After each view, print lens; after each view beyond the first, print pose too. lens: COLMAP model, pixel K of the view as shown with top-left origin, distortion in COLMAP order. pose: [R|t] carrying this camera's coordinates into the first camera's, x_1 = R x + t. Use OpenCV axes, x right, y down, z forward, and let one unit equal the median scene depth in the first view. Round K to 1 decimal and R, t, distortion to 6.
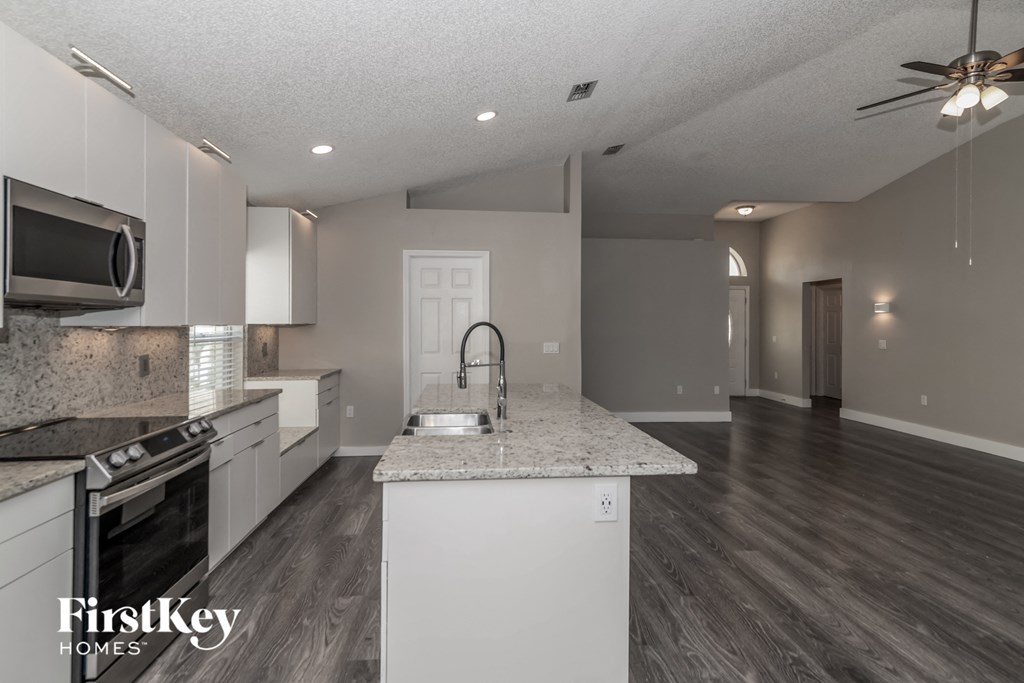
lens RADIAL K [[525.5, 0, 518.3], [0, 525.5, 318.4], [0, 0, 1]] dist [0.018174, -0.001005]
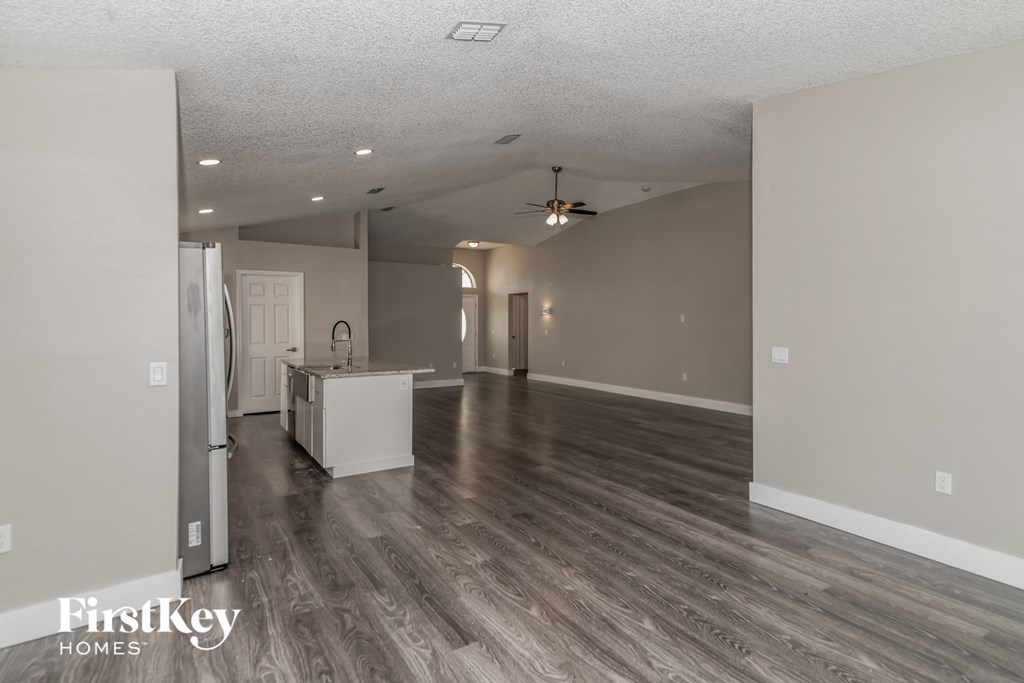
lens RADIAL K [[525.5, 0, 518.6], [0, 525.5, 317.5], [0, 0, 1]] dist [0.018174, -0.001005]
pose [[0.895150, -0.004224, 0.445745, -0.189190], [0.003769, 0.999991, 0.001908, -0.004259], [-0.445749, -0.000028, 0.895158, -0.627184]]
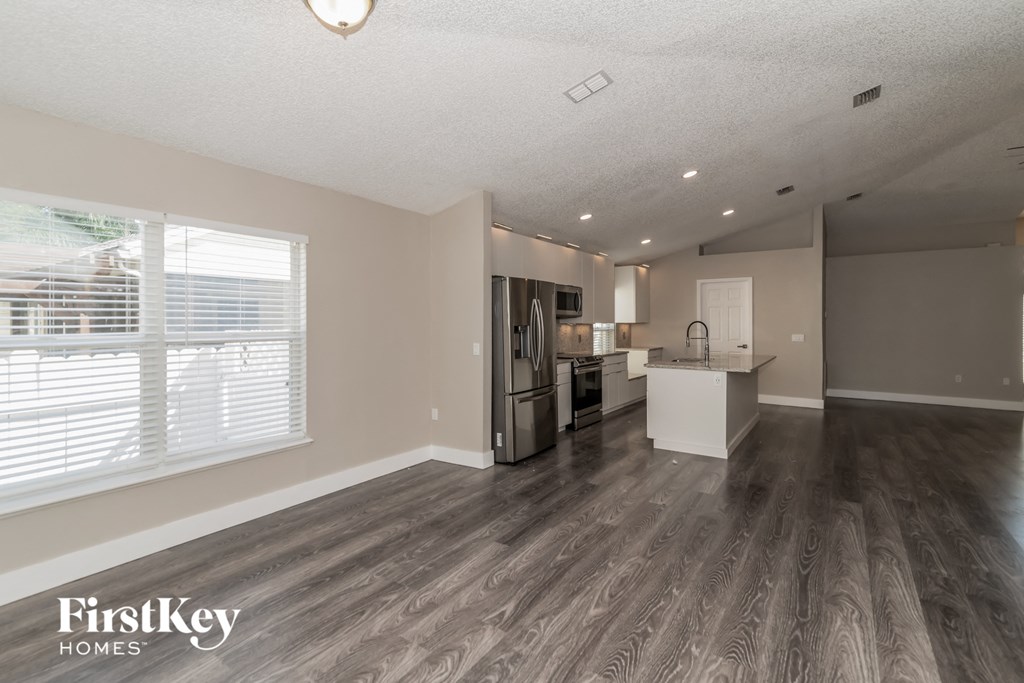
lens RADIAL K [[478.8, 0, 507.4], [0, 478.8, 319.3], [0, 0, 1]] dist [0.015446, -0.000219]
pose [[0.757911, -0.008336, -0.652304, 0.362554], [0.009183, 0.999956, -0.002109, -0.002848], [0.652293, -0.004392, 0.757954, -0.652203]]
